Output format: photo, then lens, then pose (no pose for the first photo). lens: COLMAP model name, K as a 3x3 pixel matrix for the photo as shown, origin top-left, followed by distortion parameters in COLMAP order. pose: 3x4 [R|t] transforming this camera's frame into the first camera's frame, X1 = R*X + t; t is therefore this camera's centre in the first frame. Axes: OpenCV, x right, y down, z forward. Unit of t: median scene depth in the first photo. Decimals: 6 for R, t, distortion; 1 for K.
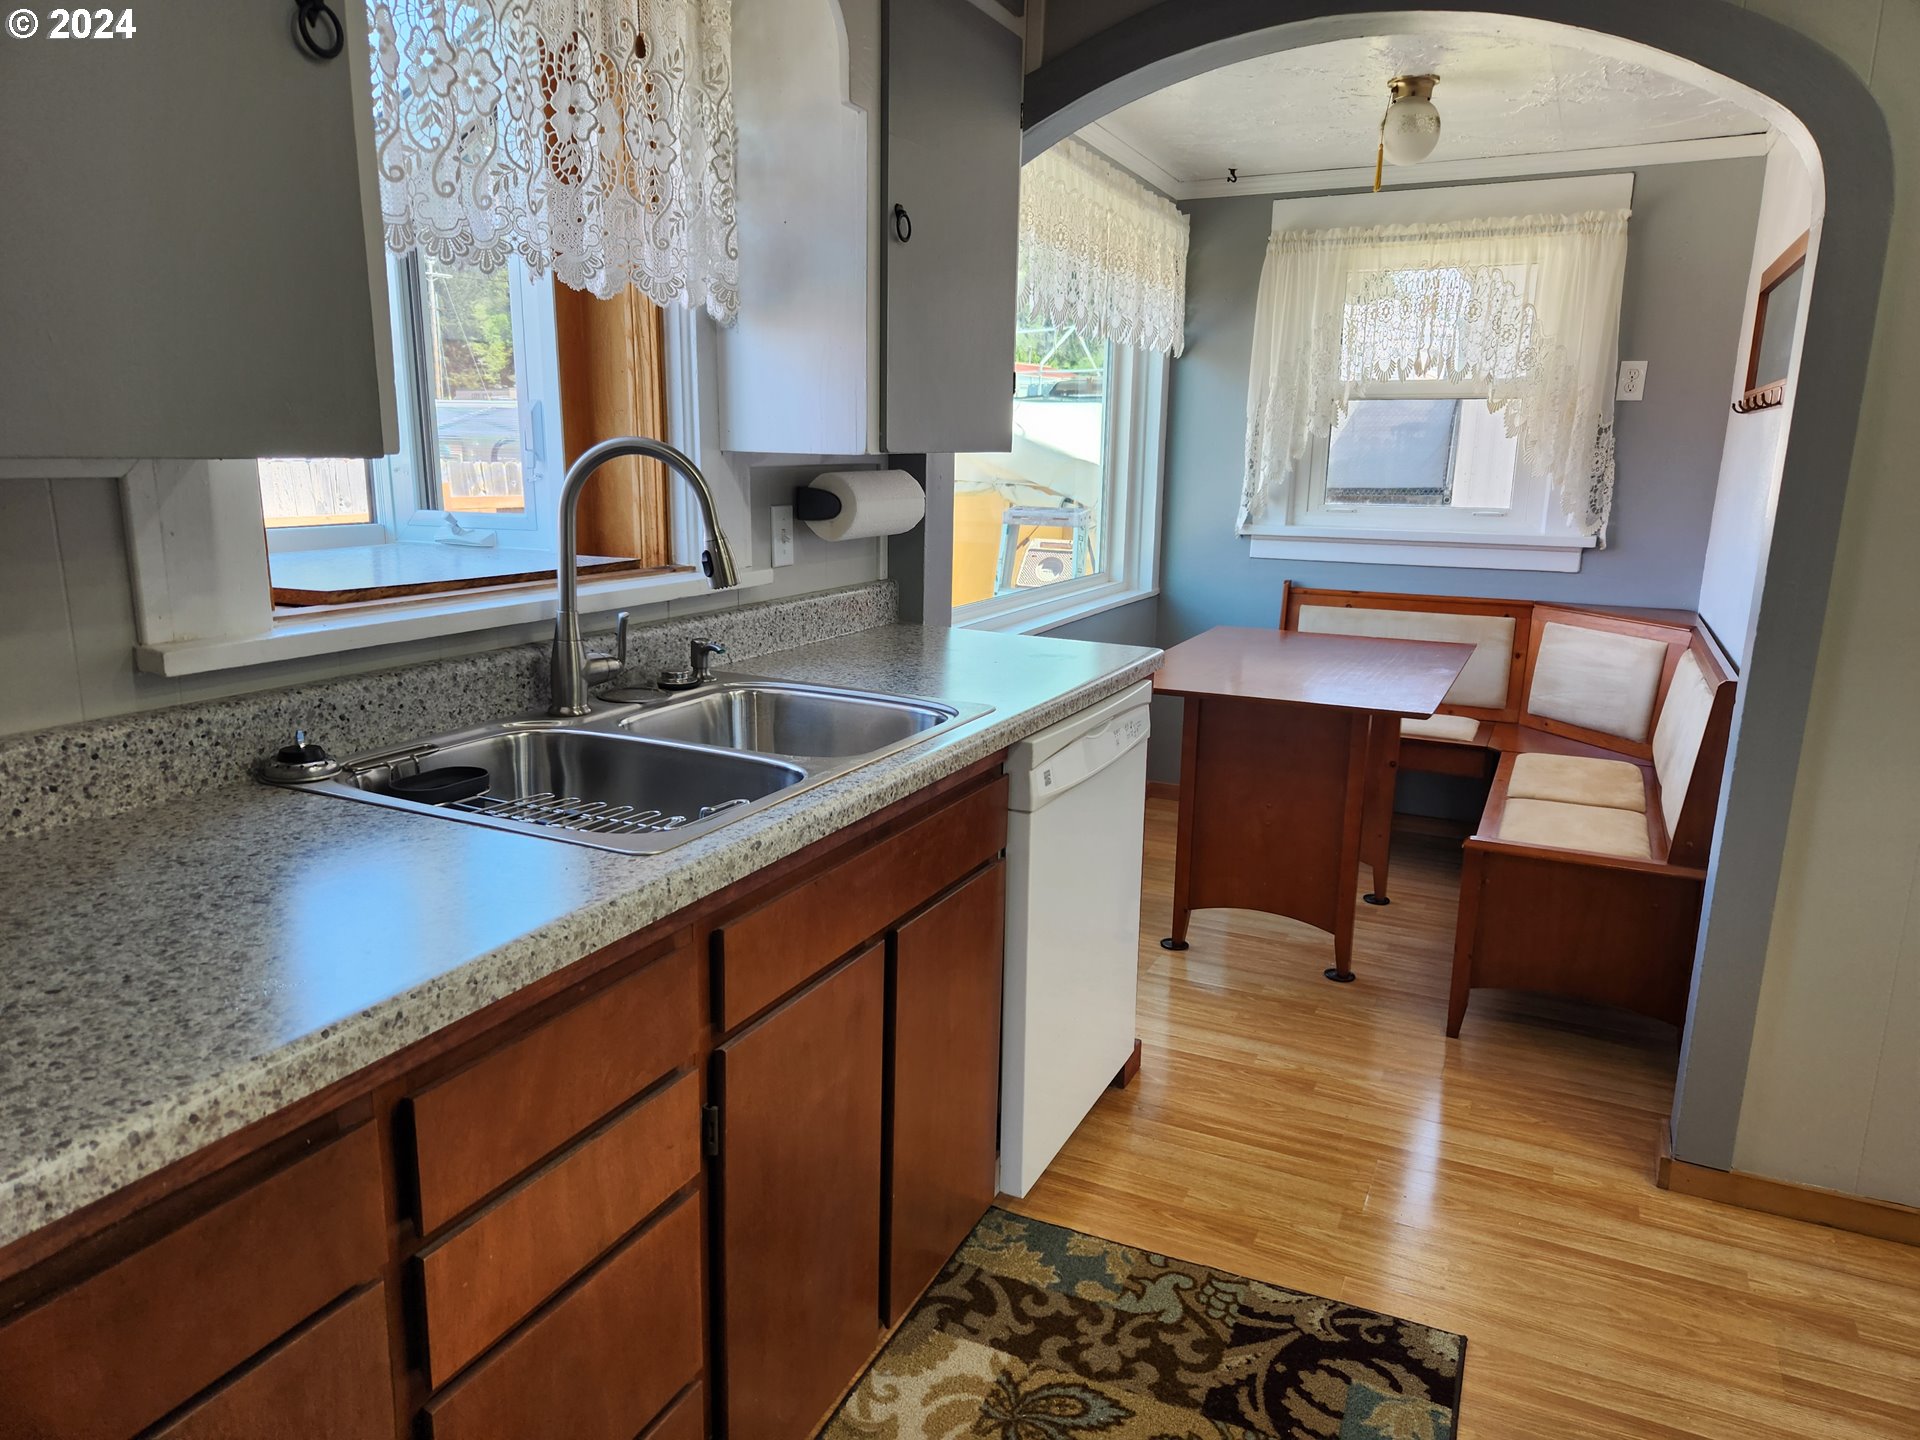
lens RADIAL K [[1276.0, 0, 969.0], [0, 1276.0, 732.1], [0, 0, 1]] dist [0.079228, -0.065186]
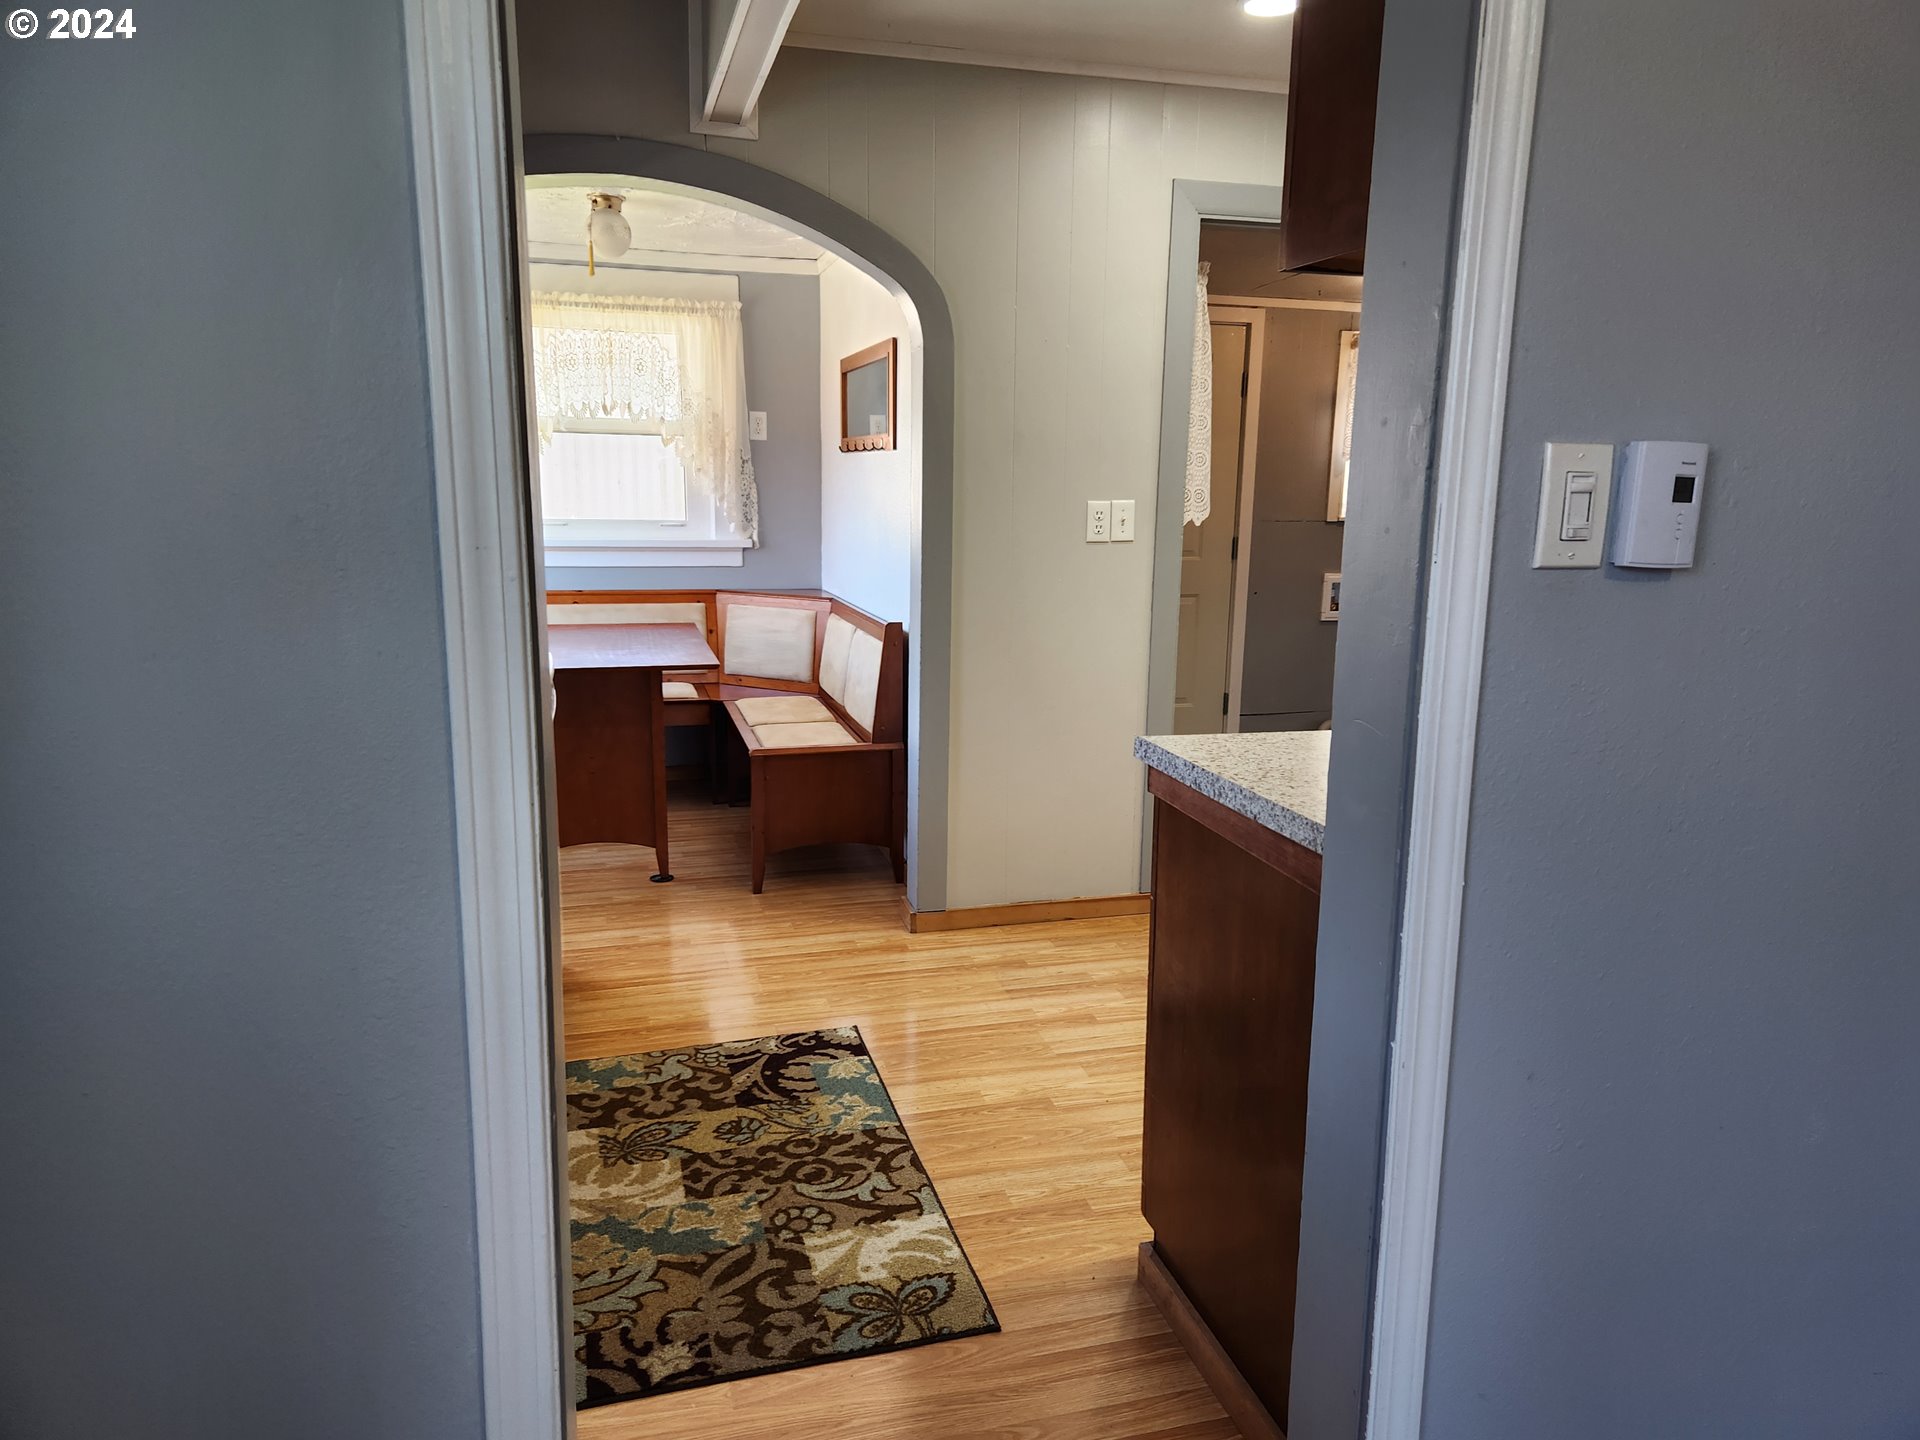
lens RADIAL K [[1269.4, 0, 960.0], [0, 1269.4, 720.0], [0, 0, 1]] dist [0.081016, -0.089094]
pose [[0.758843, -0.126930, 0.638785, -0.449373], [0.141368, 0.989541, 0.028689, 0.057863], [-0.635745, 0.068533, 0.768851, -0.302476]]
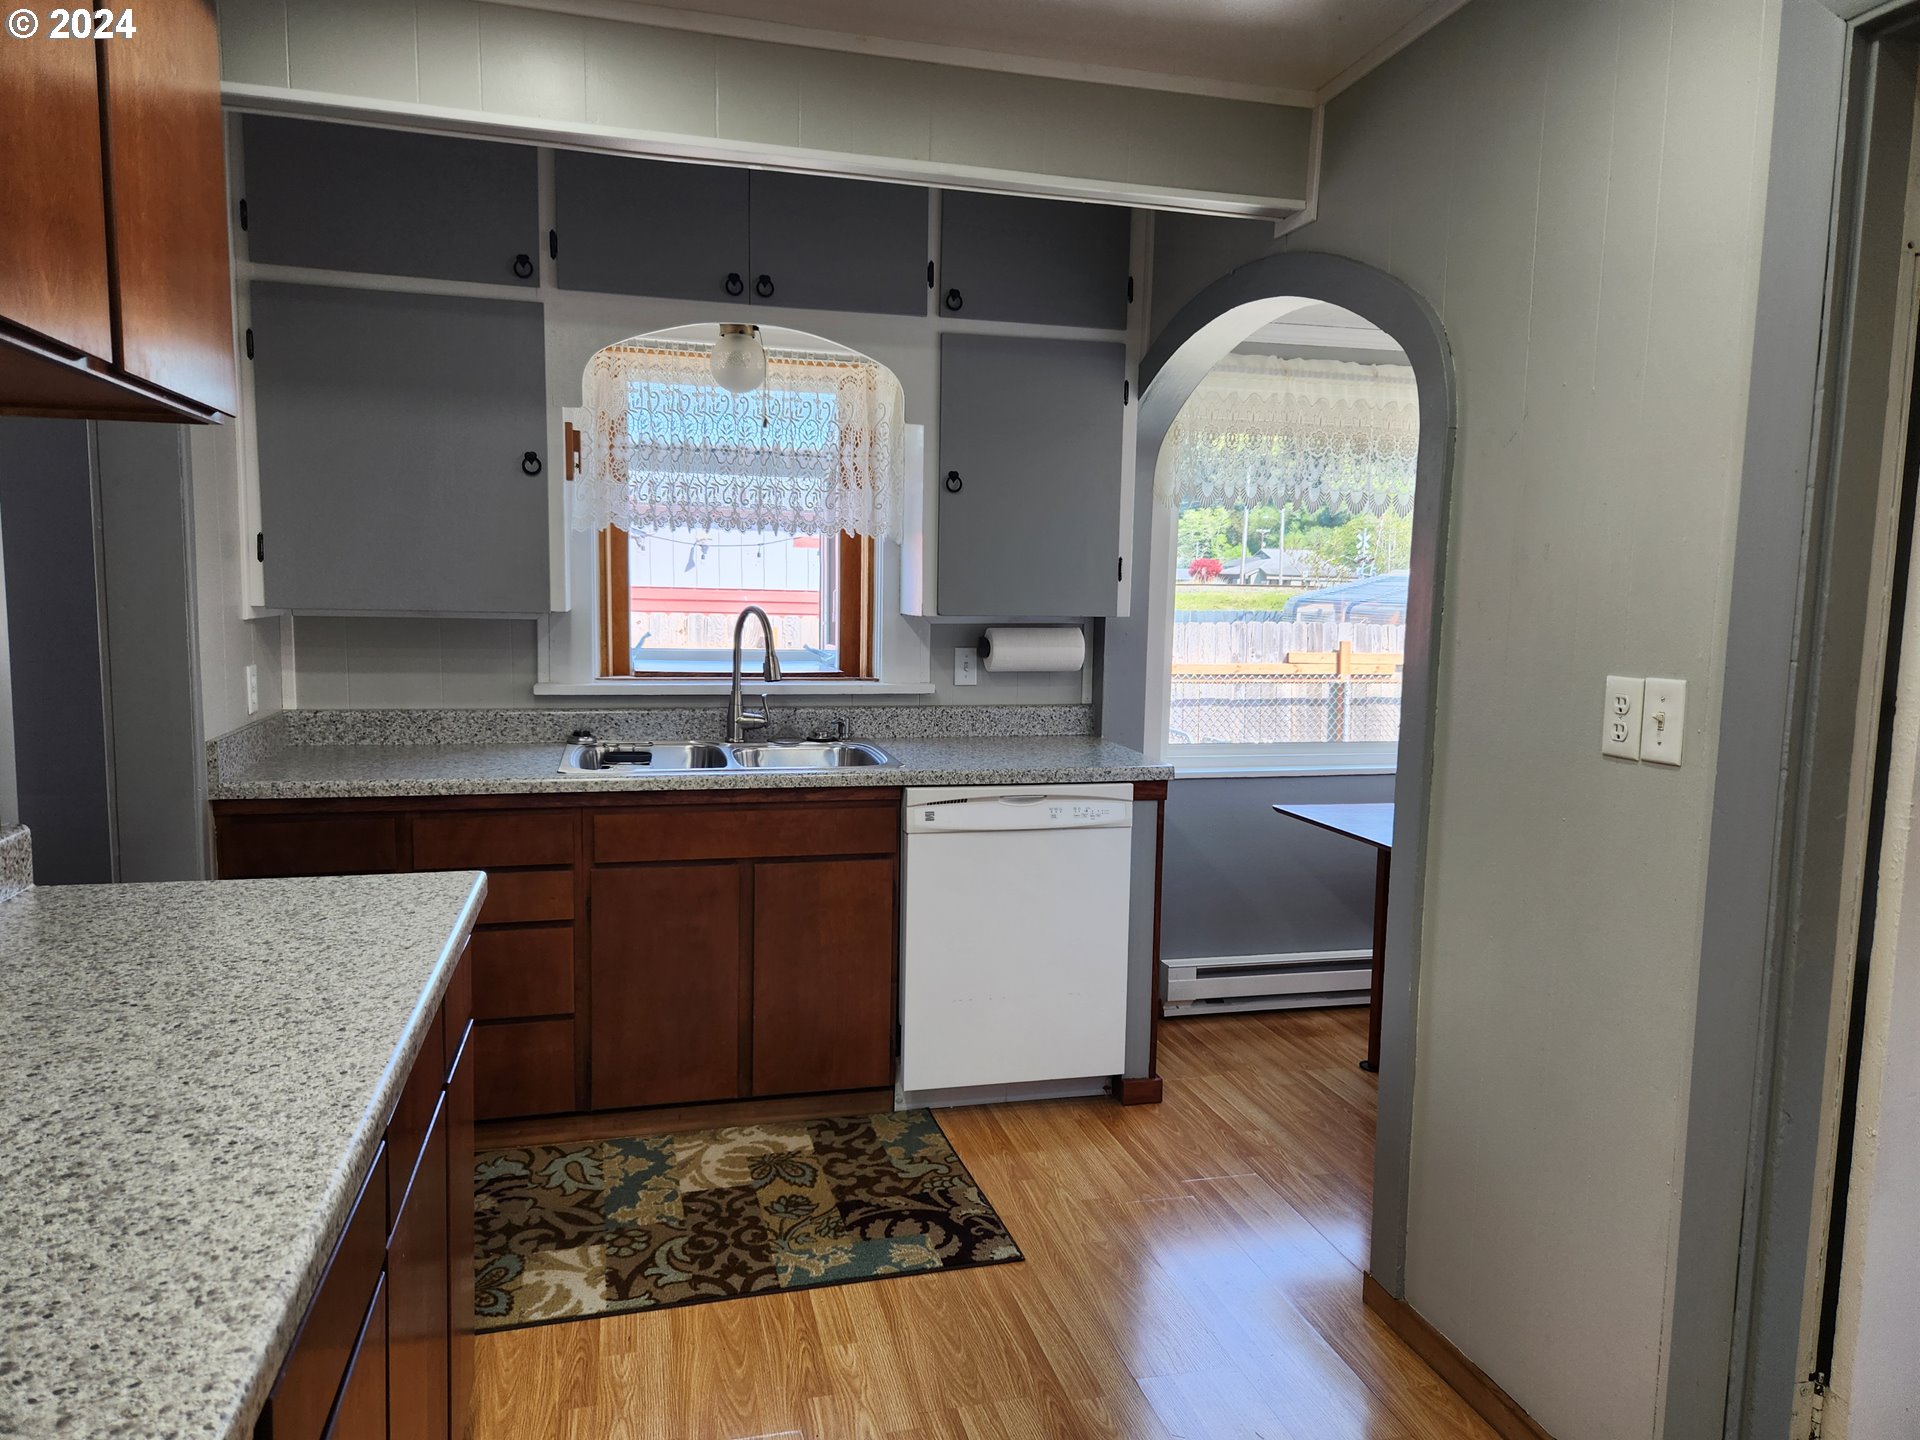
lens RADIAL K [[1269.4, 0, 960.0], [0, 1269.4, 720.0], [0, 0, 1]] dist [0.081016, -0.089094]
pose [[0.643337, 0.075400, -0.761861, 1.228862], [-0.175461, 0.983172, -0.050861, -0.007594], [0.745205, 0.166397, 0.645741, -0.009525]]
